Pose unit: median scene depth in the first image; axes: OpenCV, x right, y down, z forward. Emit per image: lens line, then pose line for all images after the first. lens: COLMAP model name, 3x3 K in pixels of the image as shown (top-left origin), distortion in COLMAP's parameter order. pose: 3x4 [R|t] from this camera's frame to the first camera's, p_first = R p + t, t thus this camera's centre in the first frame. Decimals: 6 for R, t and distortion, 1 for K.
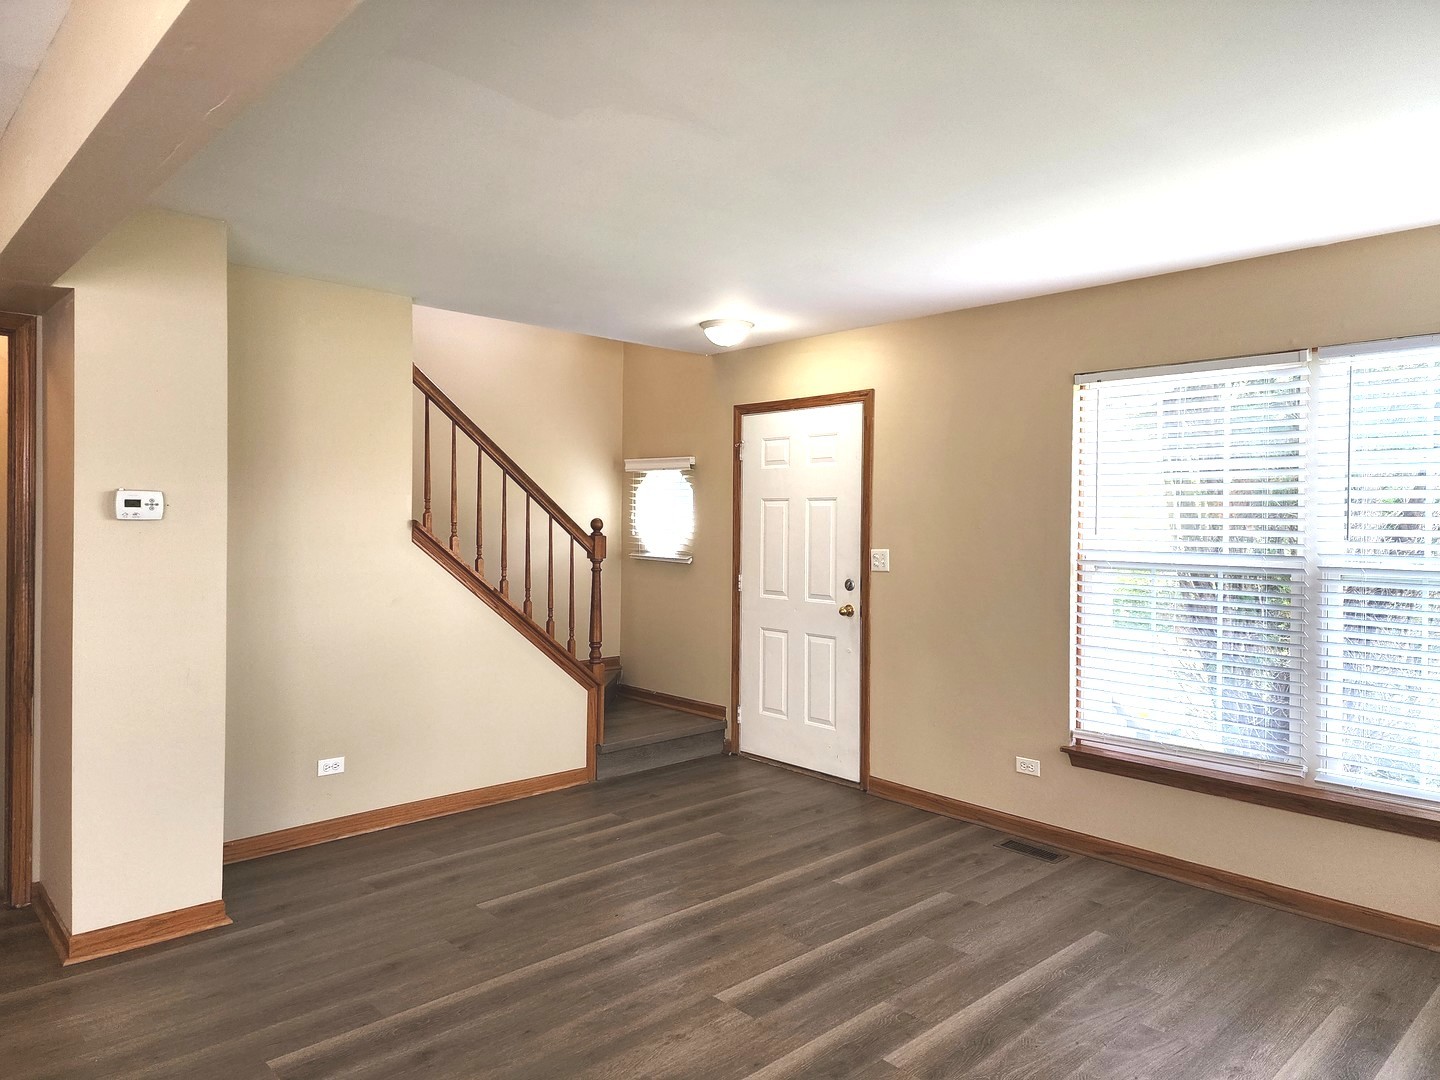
lens RADIAL K [[954.2, 0, 712.9], [0, 954.2, 527.1], [0, 0, 1]] dist [0.073700, -0.045603]
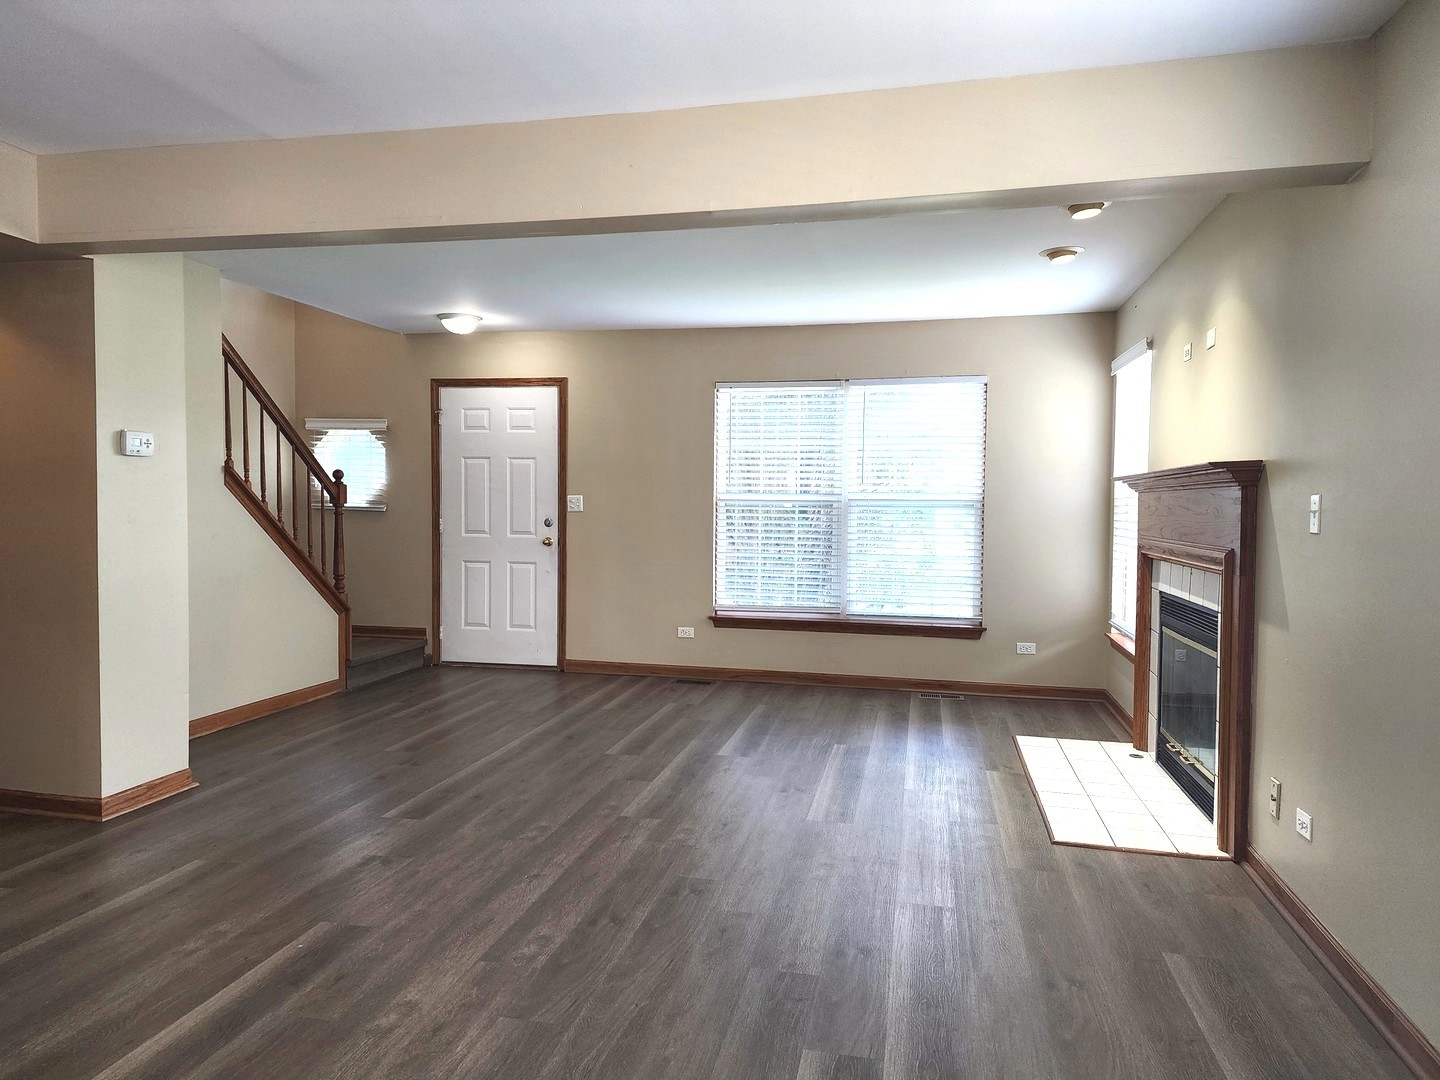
lens RADIAL K [[954.2, 0, 724.4], [0, 954.2, 547.8], [0, 0, 1]] dist [0.073700, -0.045603]
pose [[0.822611, -0.029497, 0.567839, -0.425551], [0.001036, 0.998730, 0.050380, 0.028932], [-0.568604, -0.040855, 0.821596, -0.254117]]
